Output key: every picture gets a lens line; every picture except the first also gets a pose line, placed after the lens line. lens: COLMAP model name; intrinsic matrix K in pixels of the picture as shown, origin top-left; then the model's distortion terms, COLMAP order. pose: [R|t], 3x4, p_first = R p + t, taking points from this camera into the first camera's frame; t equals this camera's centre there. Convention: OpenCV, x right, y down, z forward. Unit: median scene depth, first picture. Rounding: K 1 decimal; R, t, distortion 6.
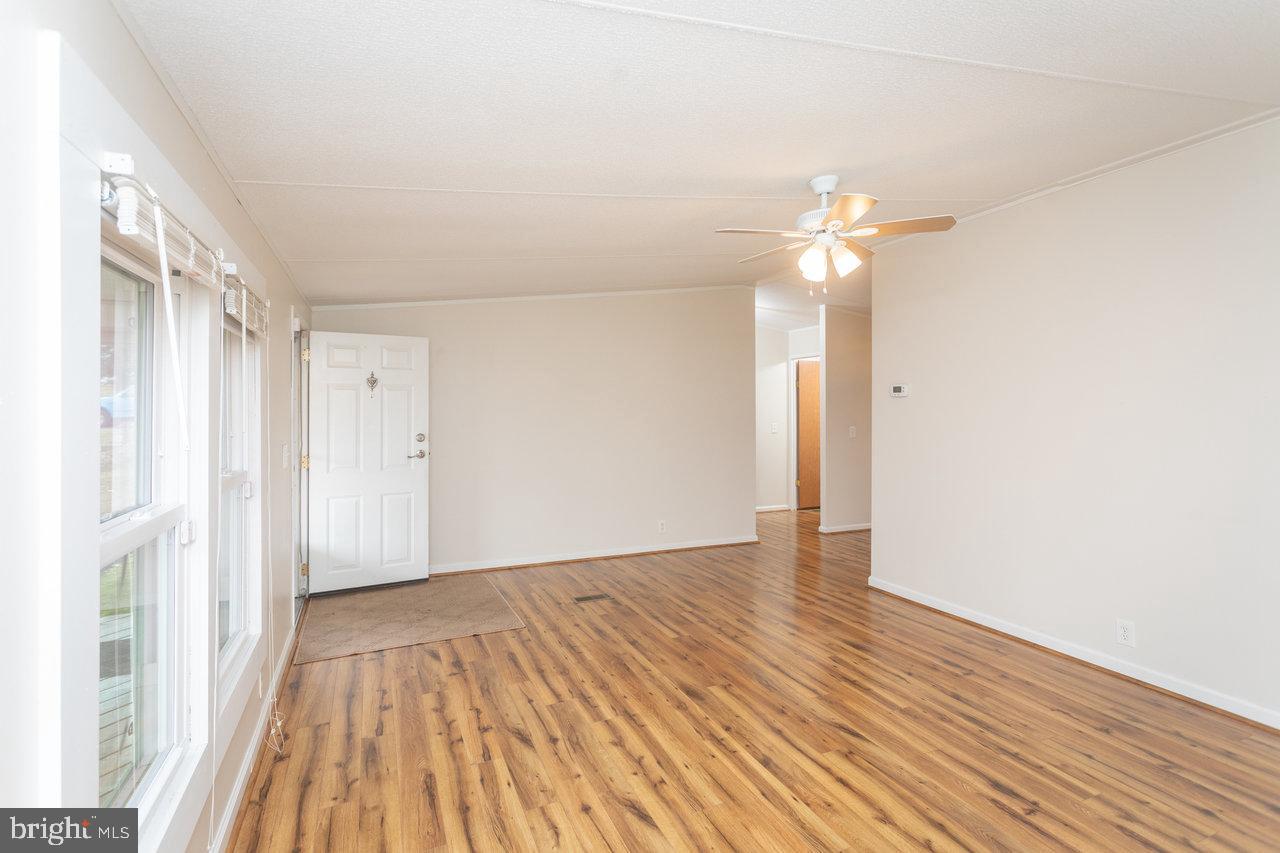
lens RADIAL K [[599.2, 0, 636.5], [0, 599.2, 406.7], [0, 0, 1]] dist [-0.000462, 0.000637]
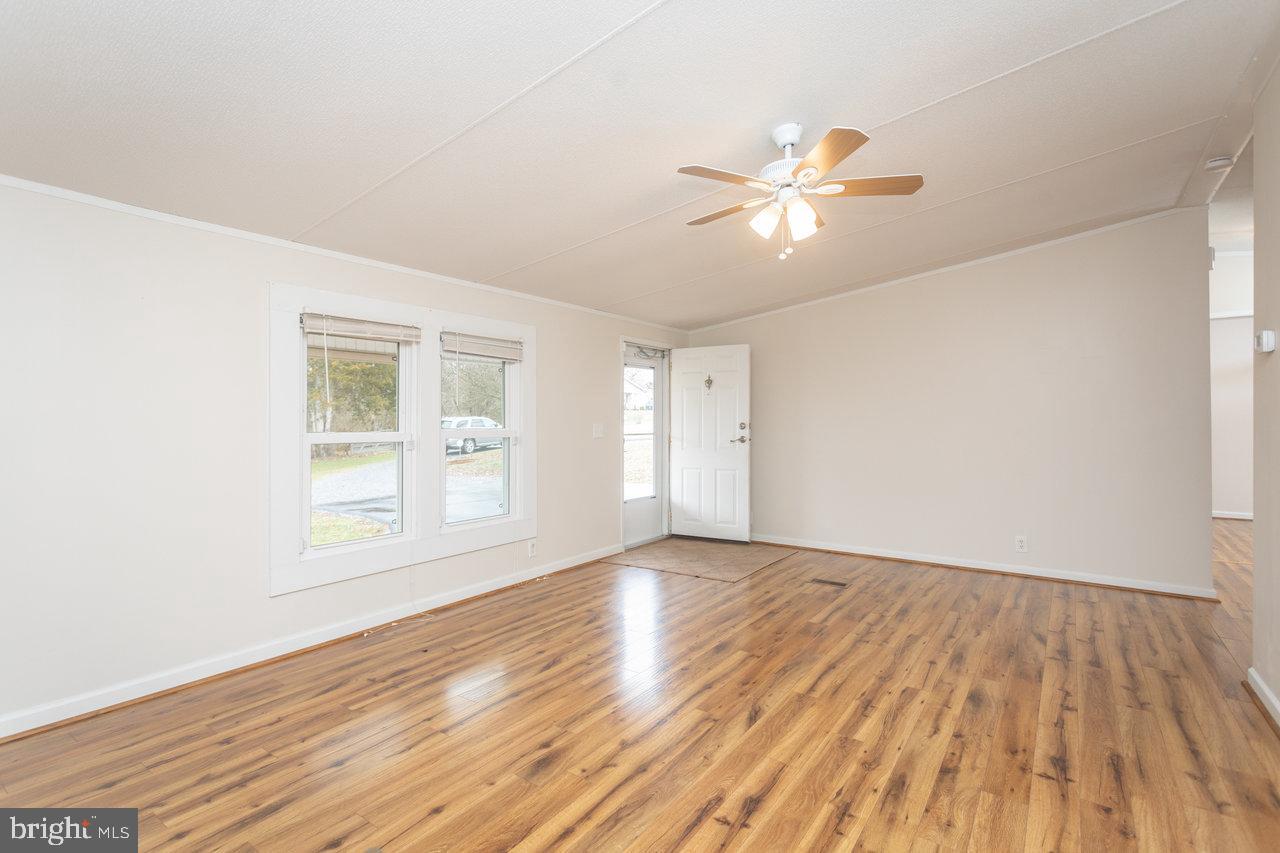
lens RADIAL K [[599.2, 0, 645.8], [0, 599.2, 424.1], [0, 0, 1]] dist [-0.000462, 0.000637]
pose [[0.511937, 0.000948, -0.859023, 0.945737], [0.007214, 0.999959, 0.005403, 0.063739], [0.858993, -0.008963, 0.511909, 0.323002]]
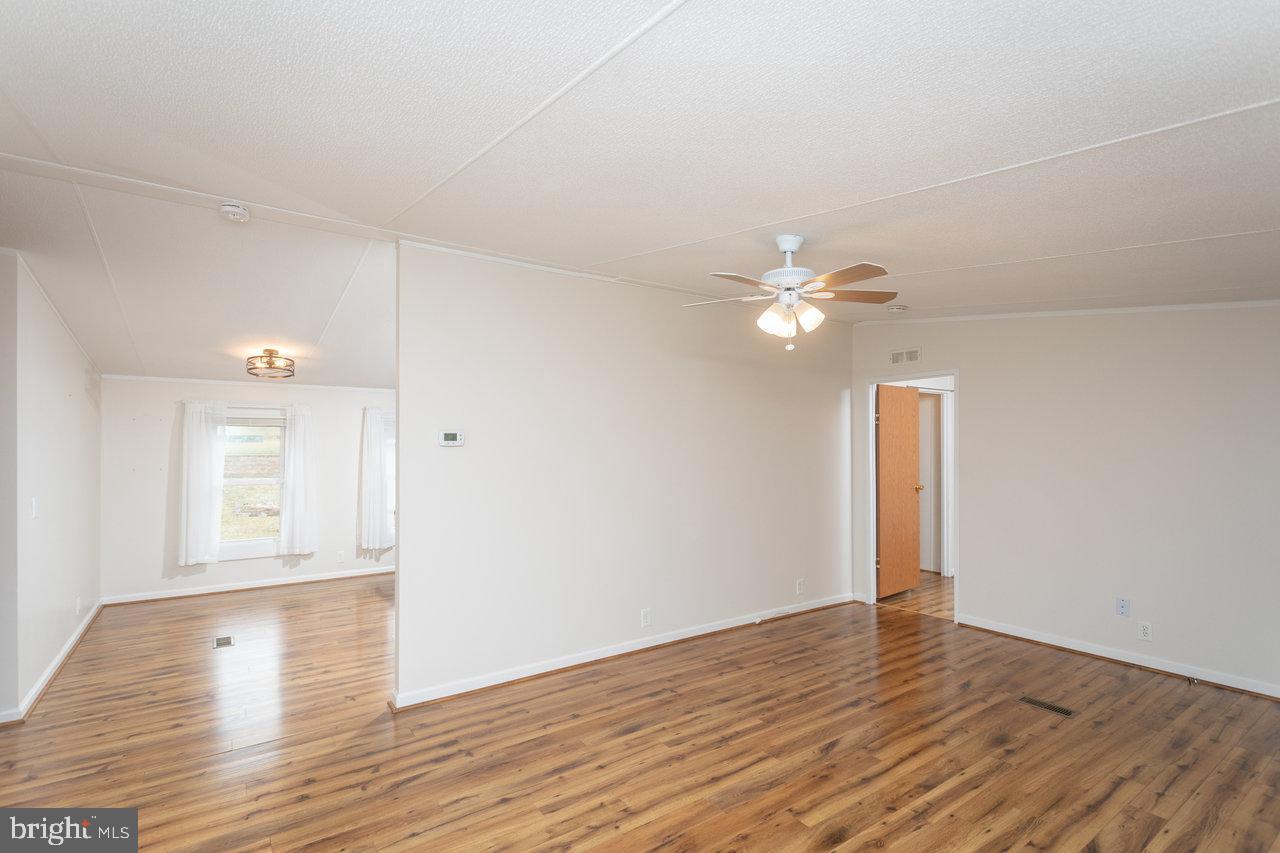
lens RADIAL K [[599.2, 0, 644.9], [0, 599.2, 446.1], [0, 0, 1]] dist [-0.000462, 0.000637]
pose [[-0.199229, 0.003995, 0.979945, -0.603379], [-0.000363, 0.999991, -0.004150, -0.020300], [-0.979953, -0.001182, -0.199226, 1.371422]]
